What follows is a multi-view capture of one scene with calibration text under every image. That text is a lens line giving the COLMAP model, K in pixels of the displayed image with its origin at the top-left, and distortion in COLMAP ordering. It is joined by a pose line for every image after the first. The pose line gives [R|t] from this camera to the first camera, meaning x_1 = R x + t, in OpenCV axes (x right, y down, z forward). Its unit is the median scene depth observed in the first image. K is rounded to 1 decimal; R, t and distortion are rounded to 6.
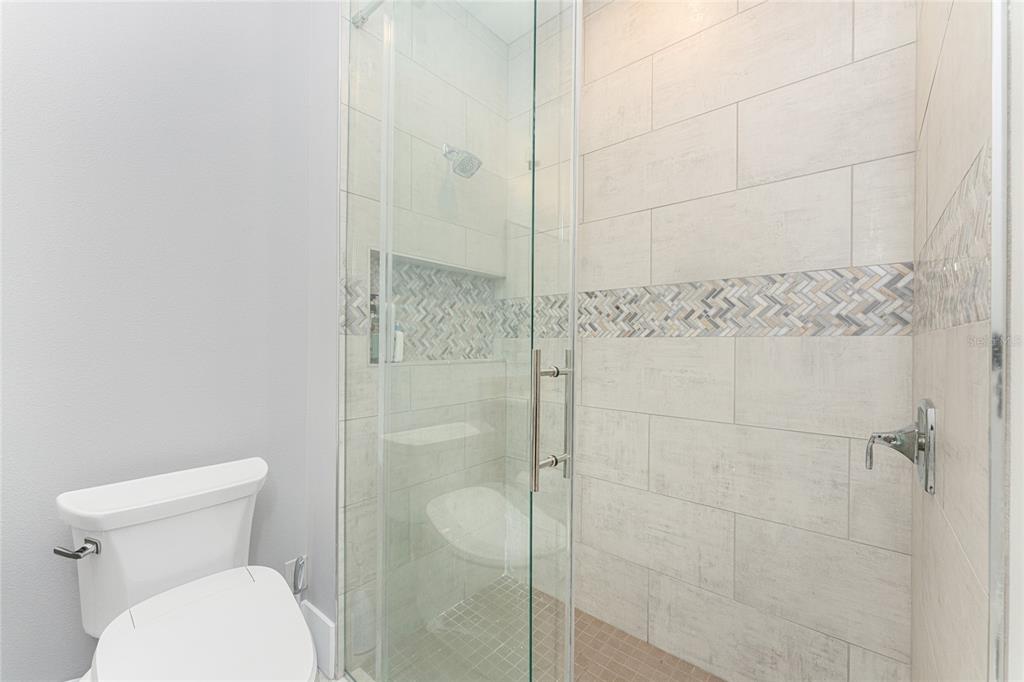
lens RADIAL K [[417.6, 0, 509.3], [0, 417.6, 341.1], [0, 0, 1]] dist [0.003153, 0.000244]
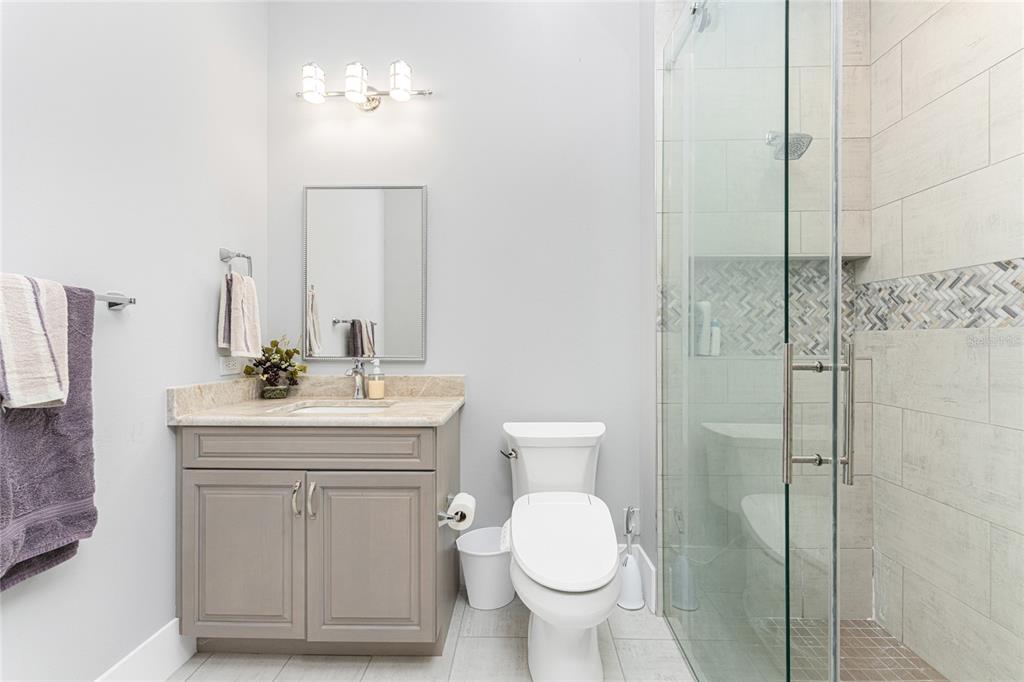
lens RADIAL K [[366.2, 0, 489.3], [0, 366.2, 334.9], [0, 0, 1]] dist [0.002503, 0.000086]
pose [[0.625983, -0.019835, -0.779584, 0.101277], [0.014640, 0.999799, -0.013683, 0.000267], [0.779699, -0.002848, 0.626148, -0.038523]]
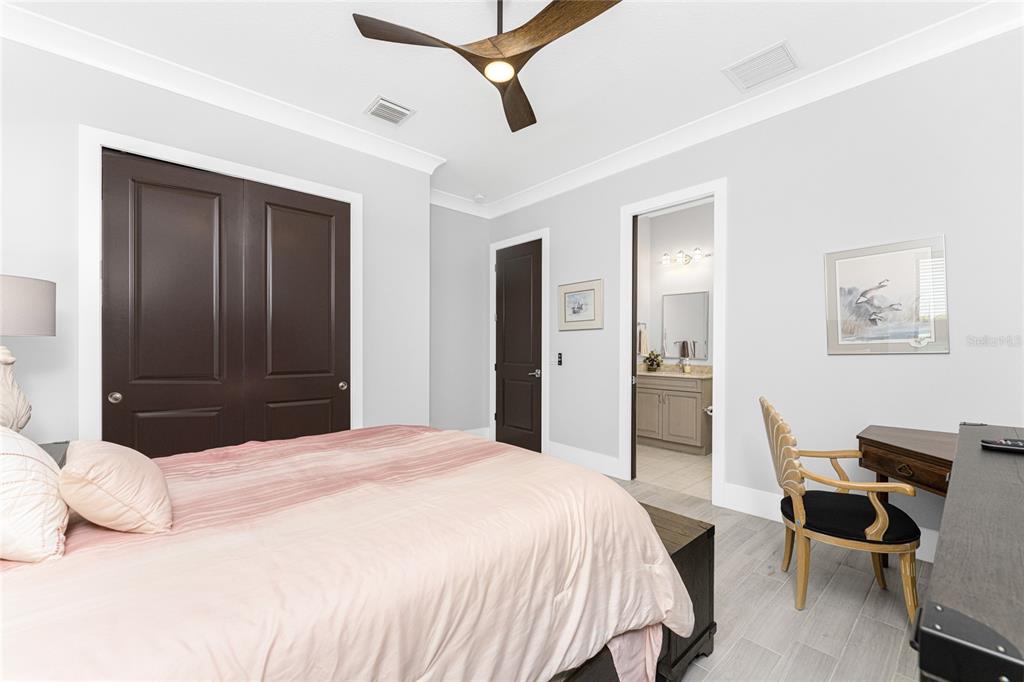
lens RADIAL K [[417.6, 0, 509.3], [0, 417.6, 341.1], [0, 0, 1]] dist [0.003153, 0.000244]
pose [[-0.136975, -0.009324, -0.990531, 0.919619], [0.005151, 0.999935, -0.010125, -0.019804], [0.990561, -0.006489, -0.136918, -0.217859]]
